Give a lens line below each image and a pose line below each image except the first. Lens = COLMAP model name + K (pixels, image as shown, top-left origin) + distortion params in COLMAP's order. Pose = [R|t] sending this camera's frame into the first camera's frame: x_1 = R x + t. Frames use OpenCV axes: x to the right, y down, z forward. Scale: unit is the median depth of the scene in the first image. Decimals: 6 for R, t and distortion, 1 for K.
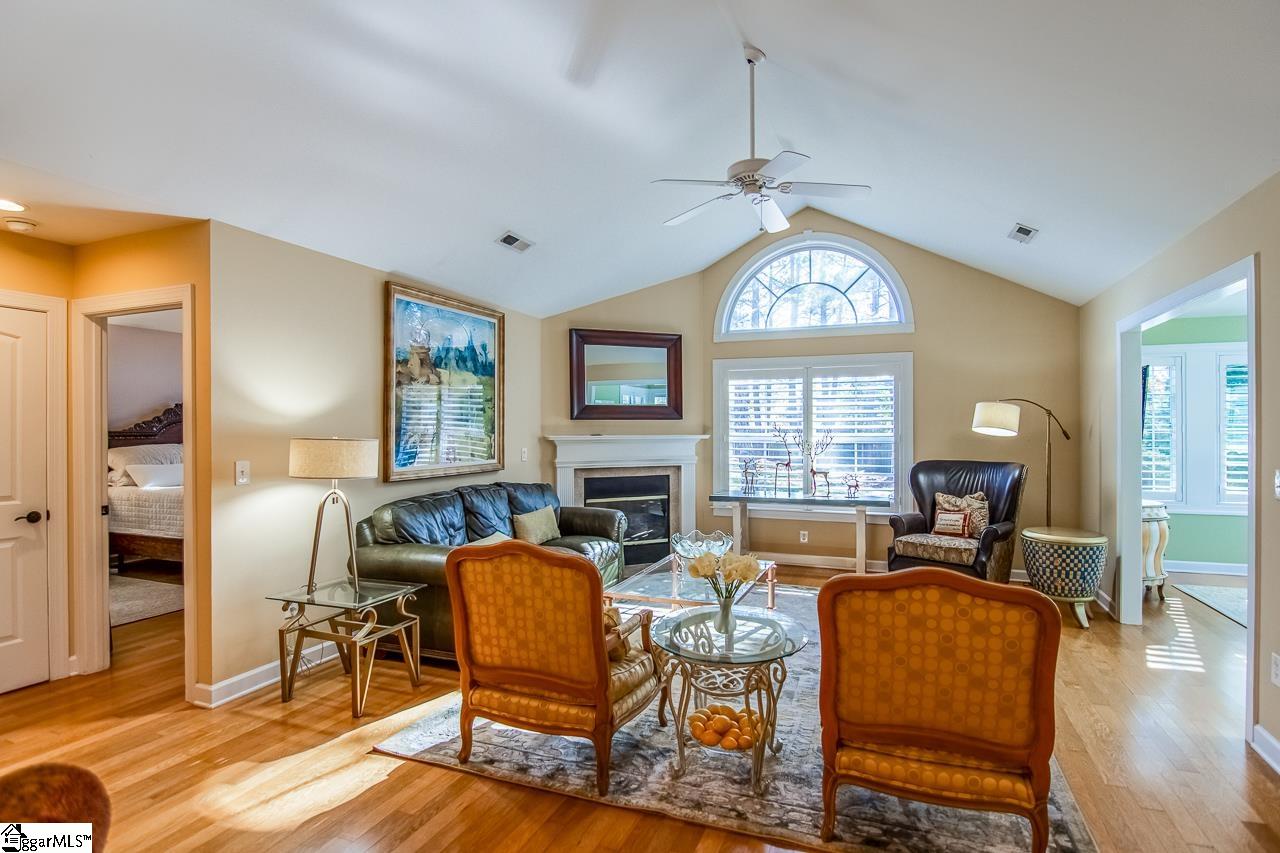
lens RADIAL K [[641.8, 0, 640.0], [0, 641.8, 426.5], [0, 0, 1]] dist [0.001059, -0.000309]
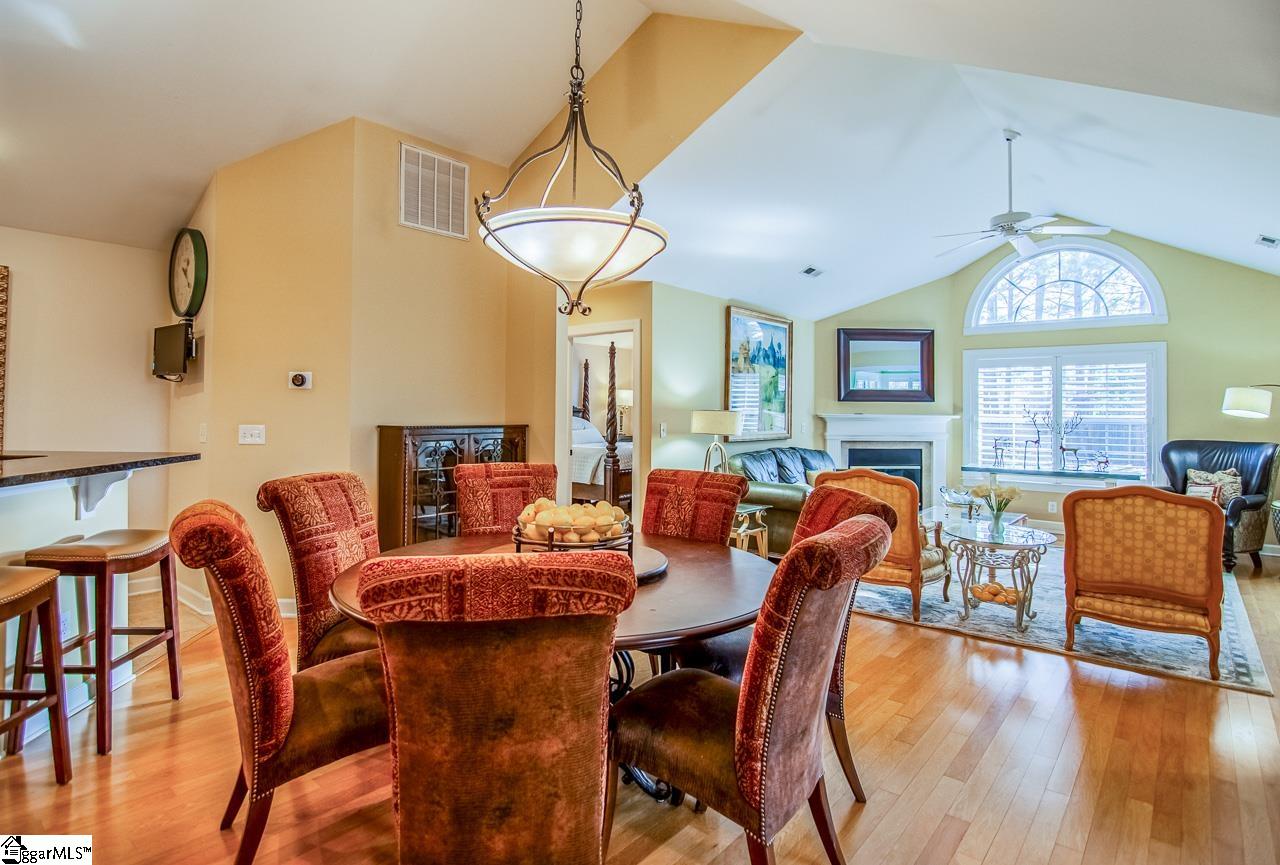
lens RADIAL K [[627.8, 0, 638.5], [0, 627.8, 394.2], [0, 0, 1]] dist [-0.021538, -0.000295]
pose [[0.943731, 0.004166, -0.330687, -0.103853], [-0.012417, 0.999662, -0.022842, 0.012318], [0.330480, 0.025663, 0.943464, -0.400907]]
